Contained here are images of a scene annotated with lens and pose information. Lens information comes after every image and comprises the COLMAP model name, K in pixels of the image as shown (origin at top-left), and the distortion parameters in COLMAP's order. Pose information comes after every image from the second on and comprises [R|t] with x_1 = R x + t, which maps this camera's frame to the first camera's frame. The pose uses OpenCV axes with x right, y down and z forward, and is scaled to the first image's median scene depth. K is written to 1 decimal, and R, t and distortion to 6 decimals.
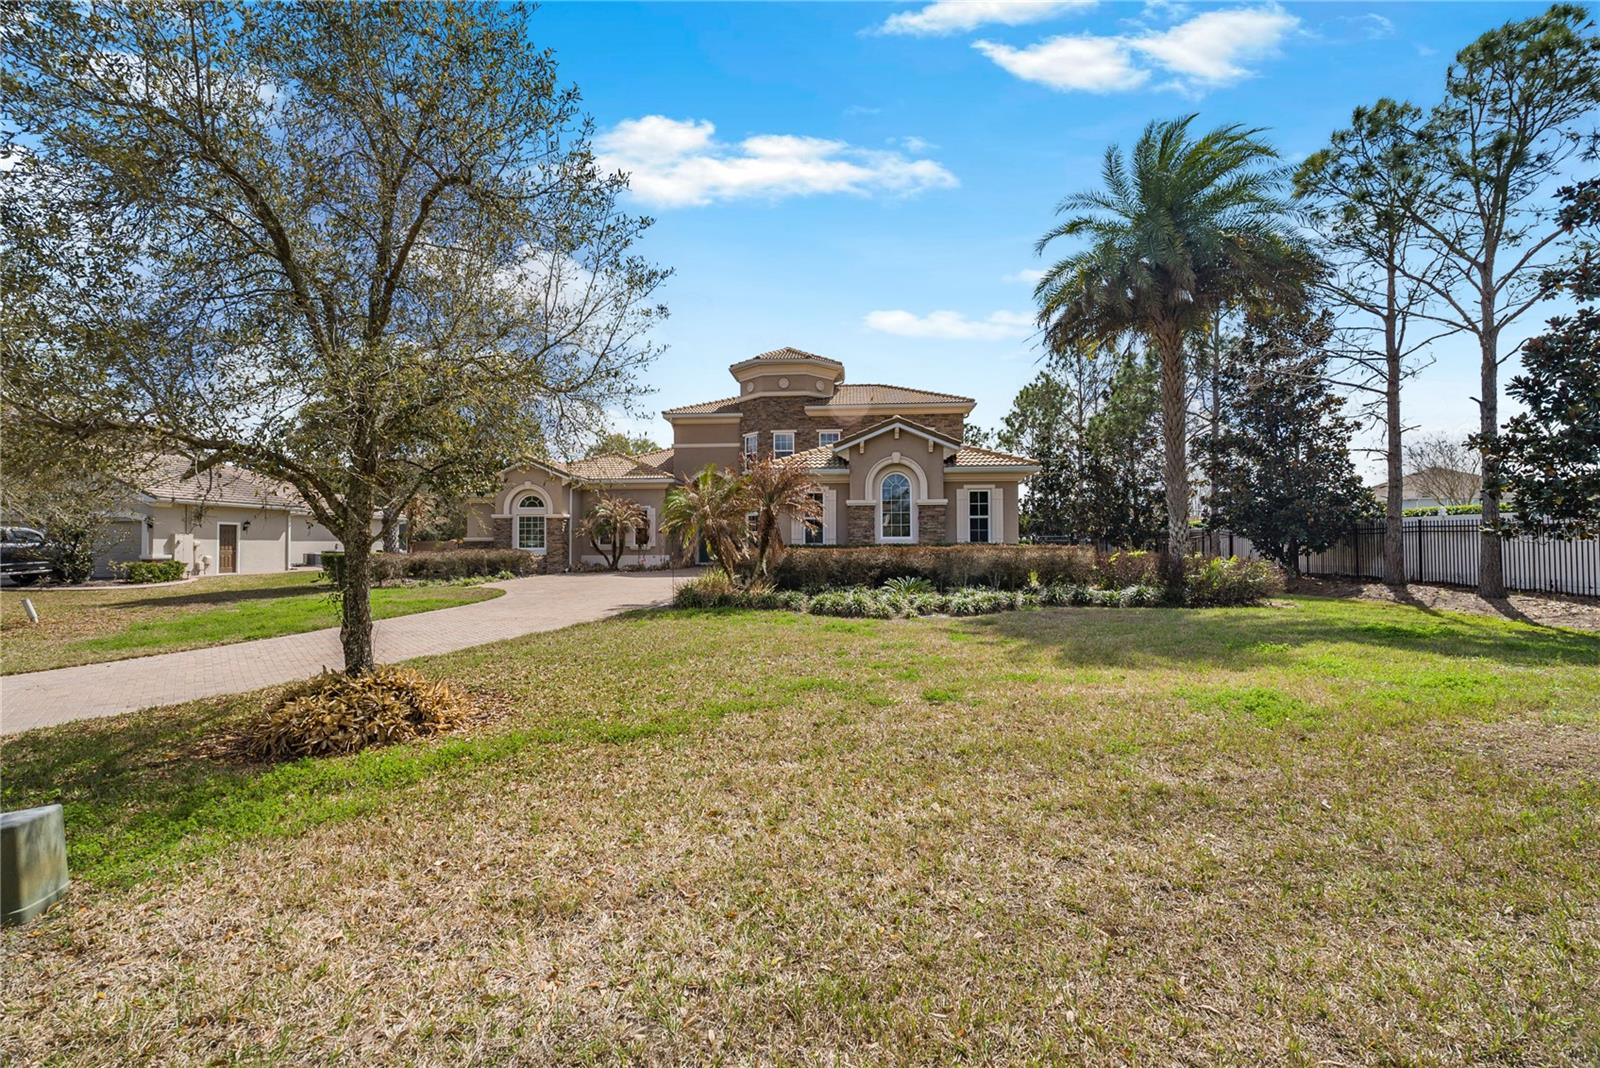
lens RADIAL K [[703.7, 0, 789.2], [0, 703.7, 533.0], [0, 0, 1]] dist [0.000408, -0.000805]
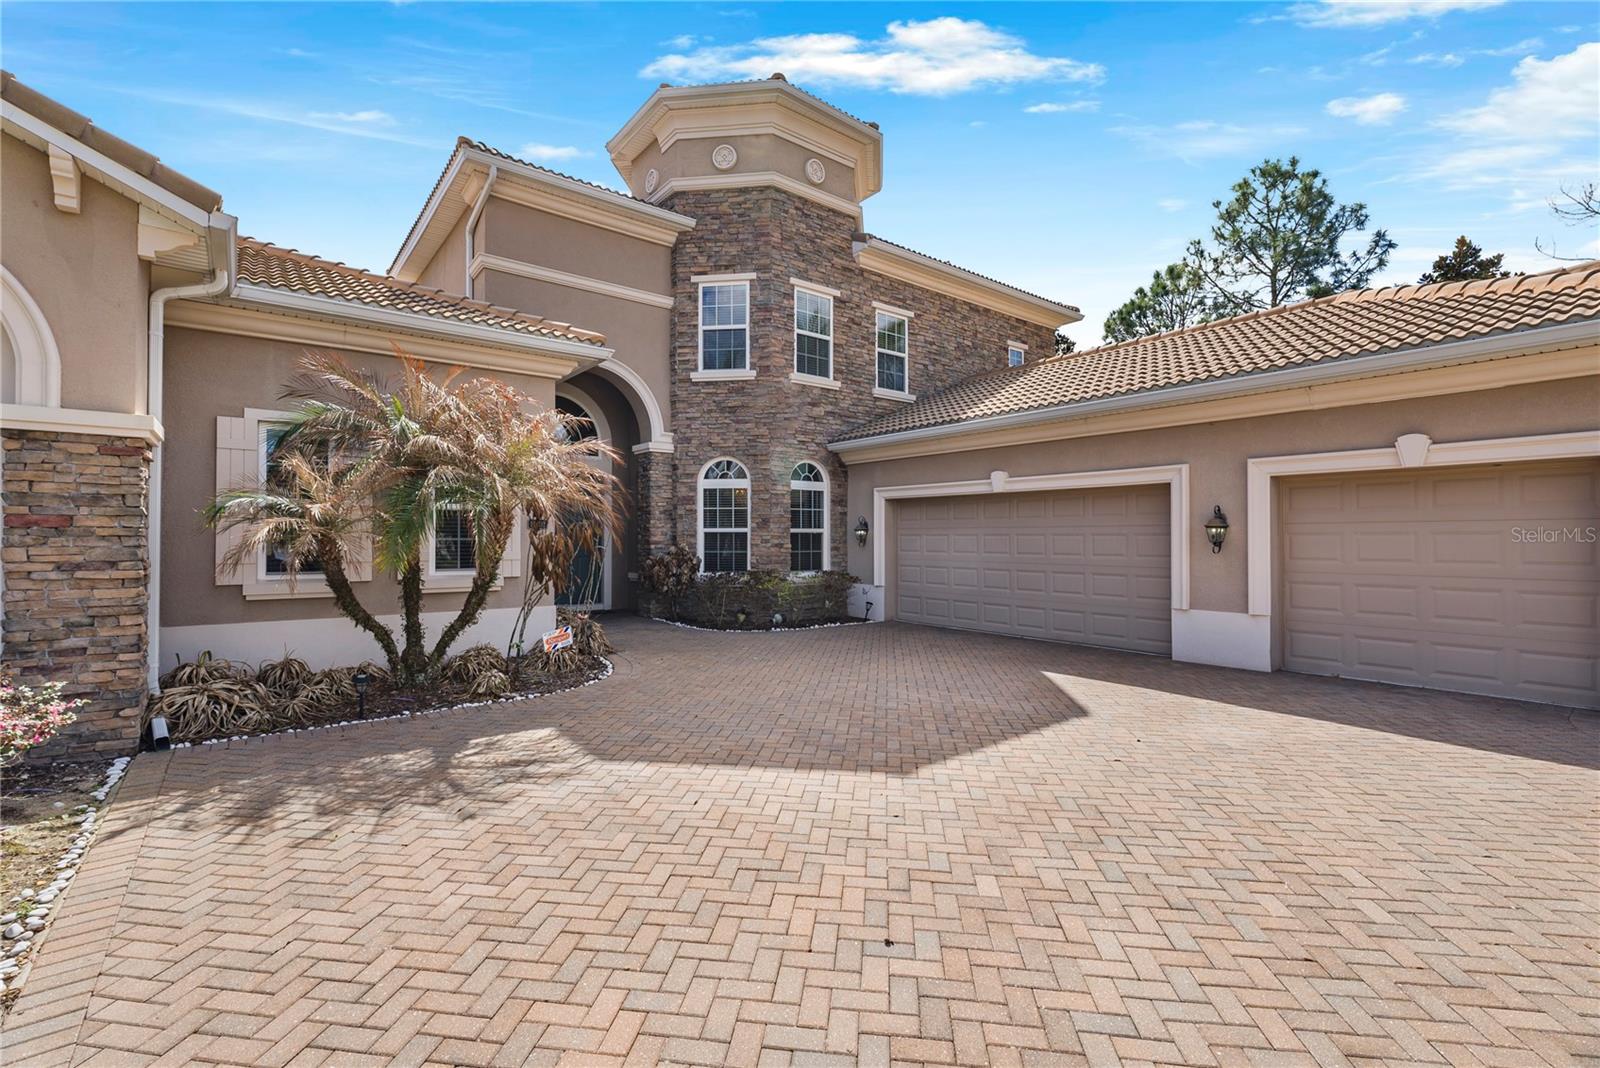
lens RADIAL K [[703.7, 0, 789.2], [0, 703.7, 533.0], [0, 0, 1]] dist [0.000408, -0.000805]
pose [[0.722667, 0.009751, 0.691127, -0.321529], [-0.017686, 0.999834, 0.004387, -0.001326], [-0.690970, -0.015393, 0.722720, 0.749999]]
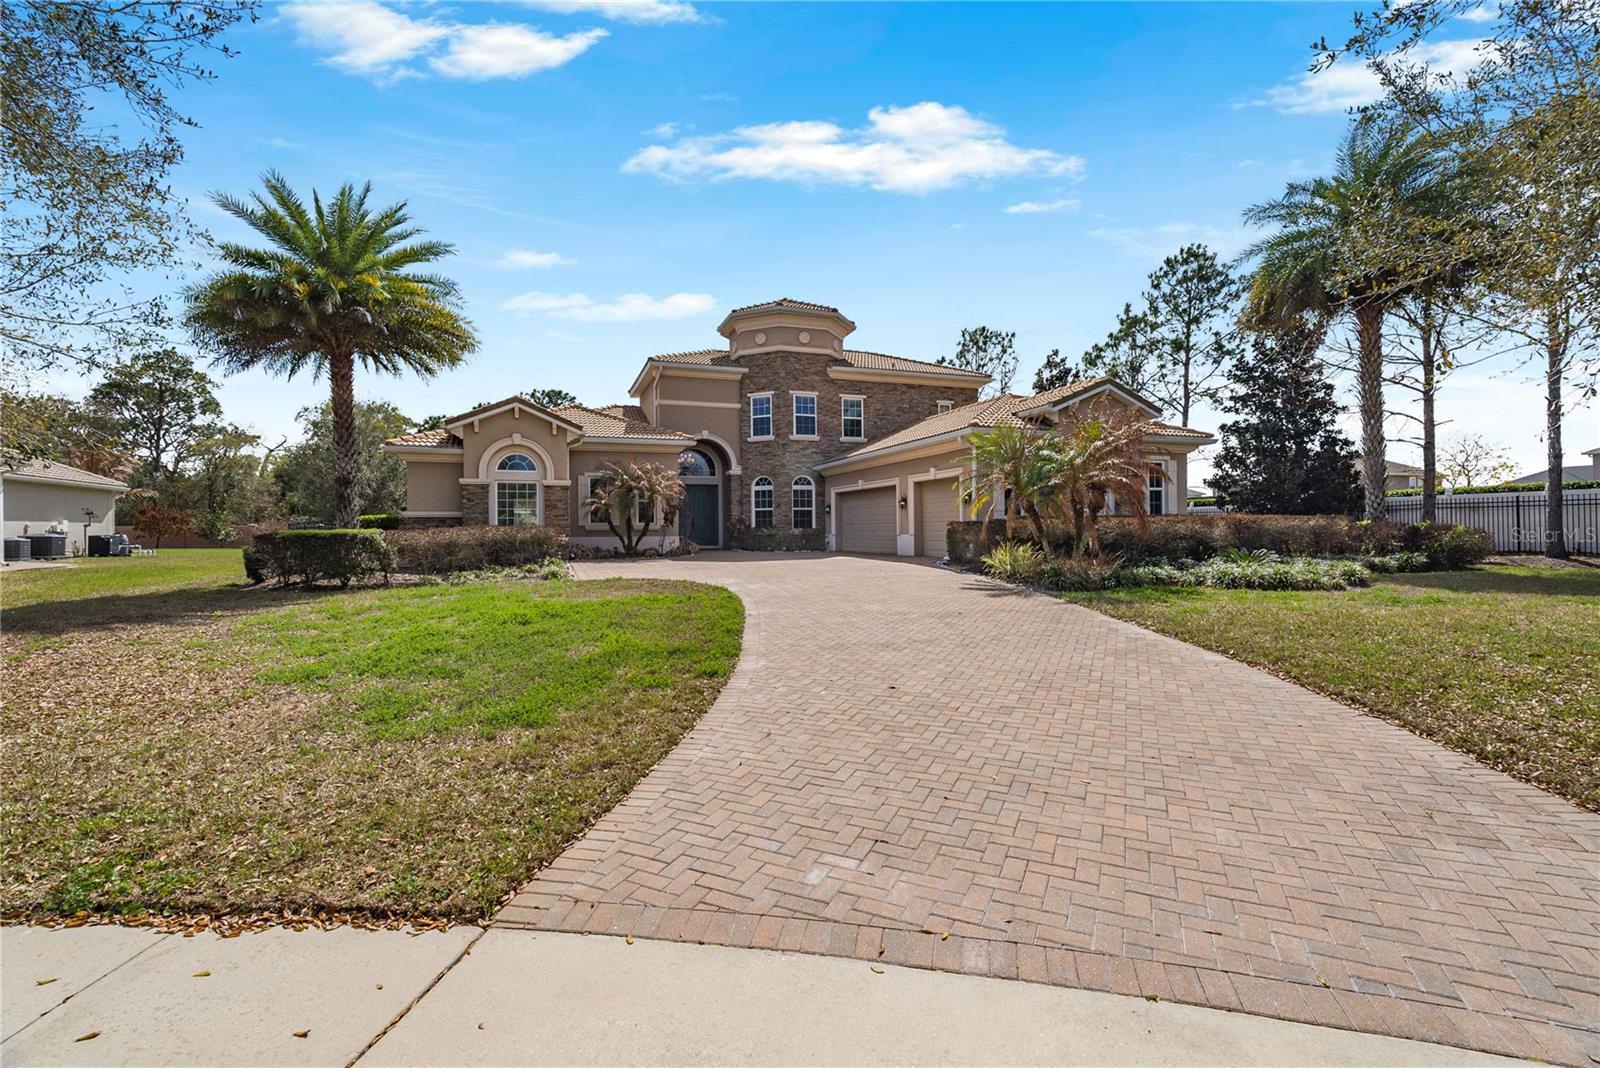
lens RADIAL K [[703.7, 0, 789.2], [0, 703.7, 533.0], [0, 0, 1]] dist [0.000408, -0.000805]
pose [[0.904454, -0.005089, 0.426541, -0.421740], [-0.003352, 0.999813, 0.019036, 0.013136], [-0.426559, -0.018647, 0.904268, 0.227822]]
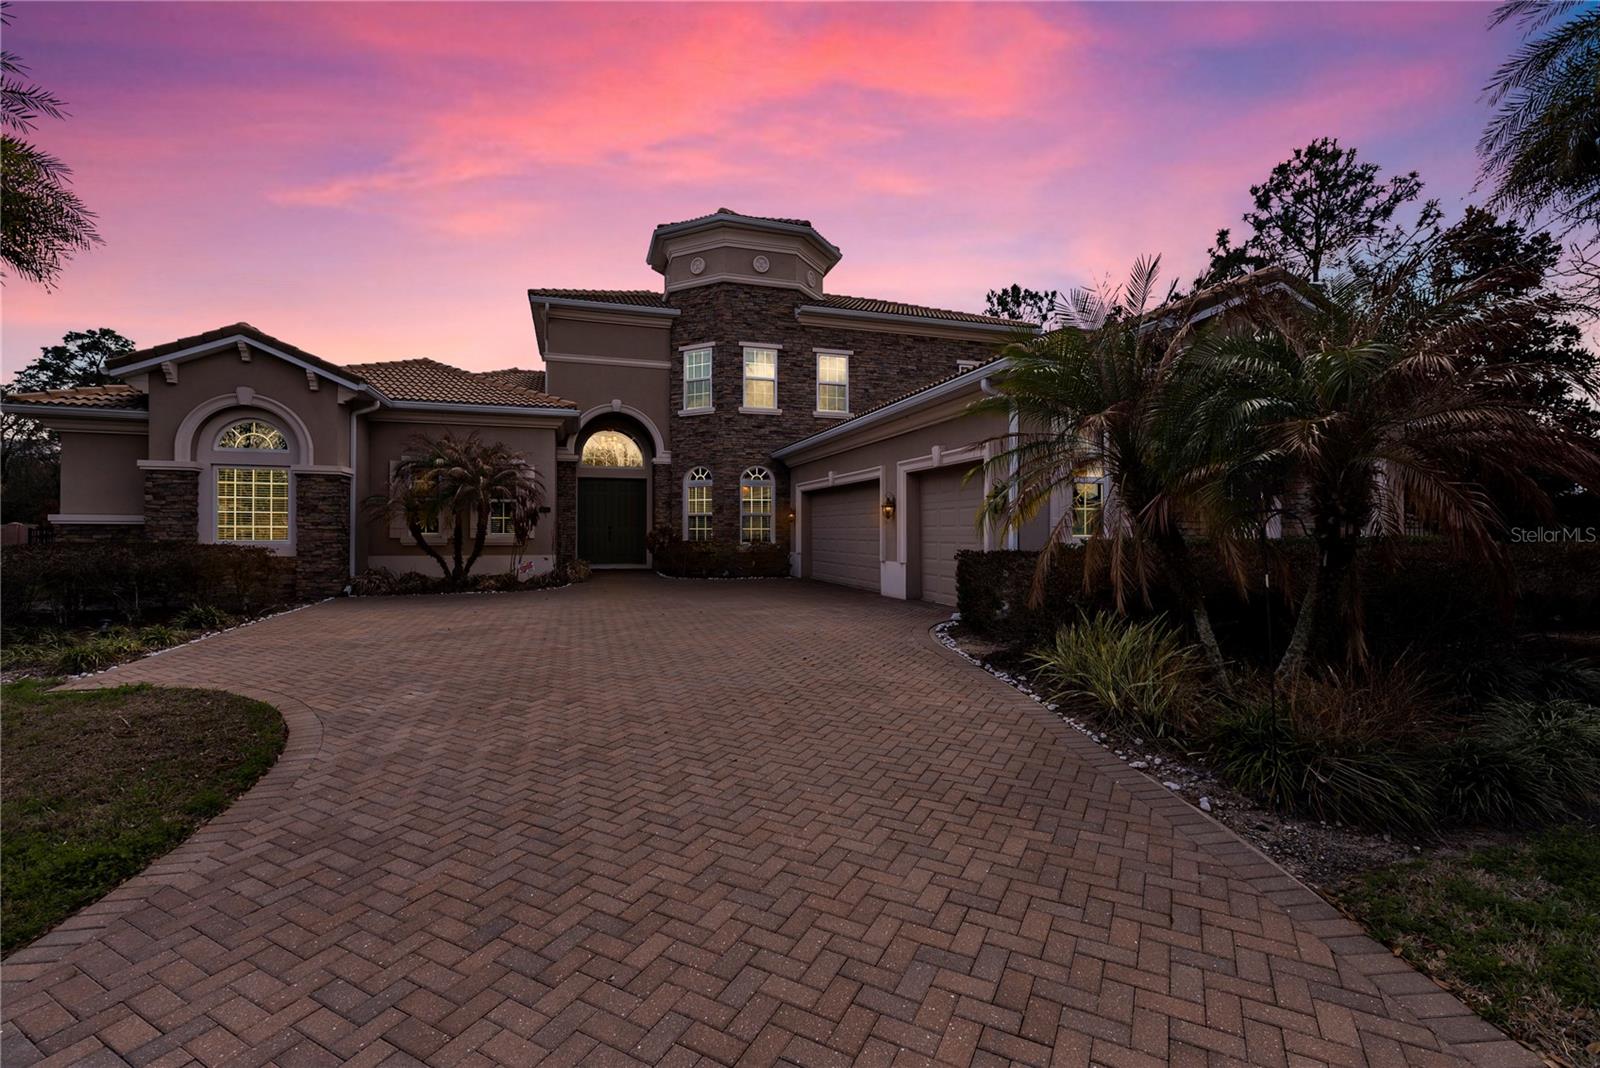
lens RADIAL K [[702.7, 0, 793.7], [0, 702.7, 532.6], [0, 0, 1]] dist [0.006905, -0.012302]
pose [[0.920025, 0.006170, 0.391812, -0.226785], [-0.013807, 0.999766, 0.016678, 0.004162], [-0.391617, -0.020754, 0.919894, 0.463611]]
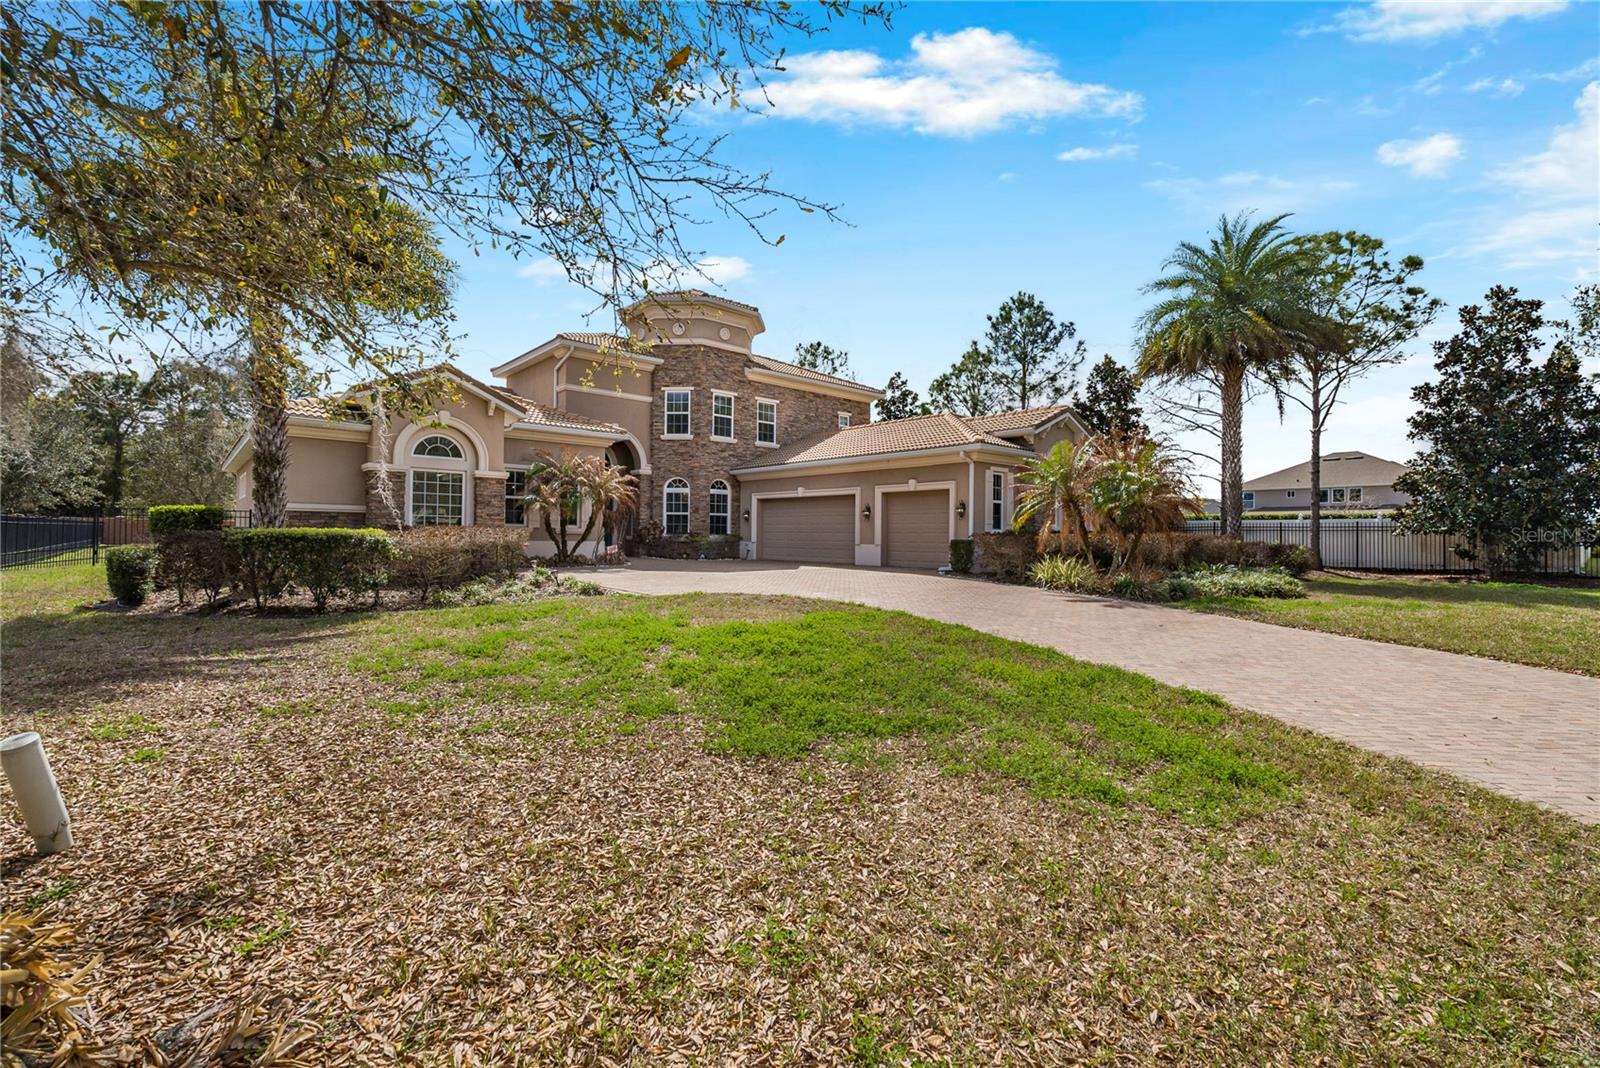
lens RADIAL K [[702.7, 0, 793.7], [0, 702.7, 532.6], [0, 0, 1]] dist [0.006905, -0.012302]
pose [[0.675227, 0.015178, 0.737454, -0.591938], [-0.028146, 0.999590, 0.005198, 0.014482], [-0.737073, -0.024266, 0.675378, 0.399193]]
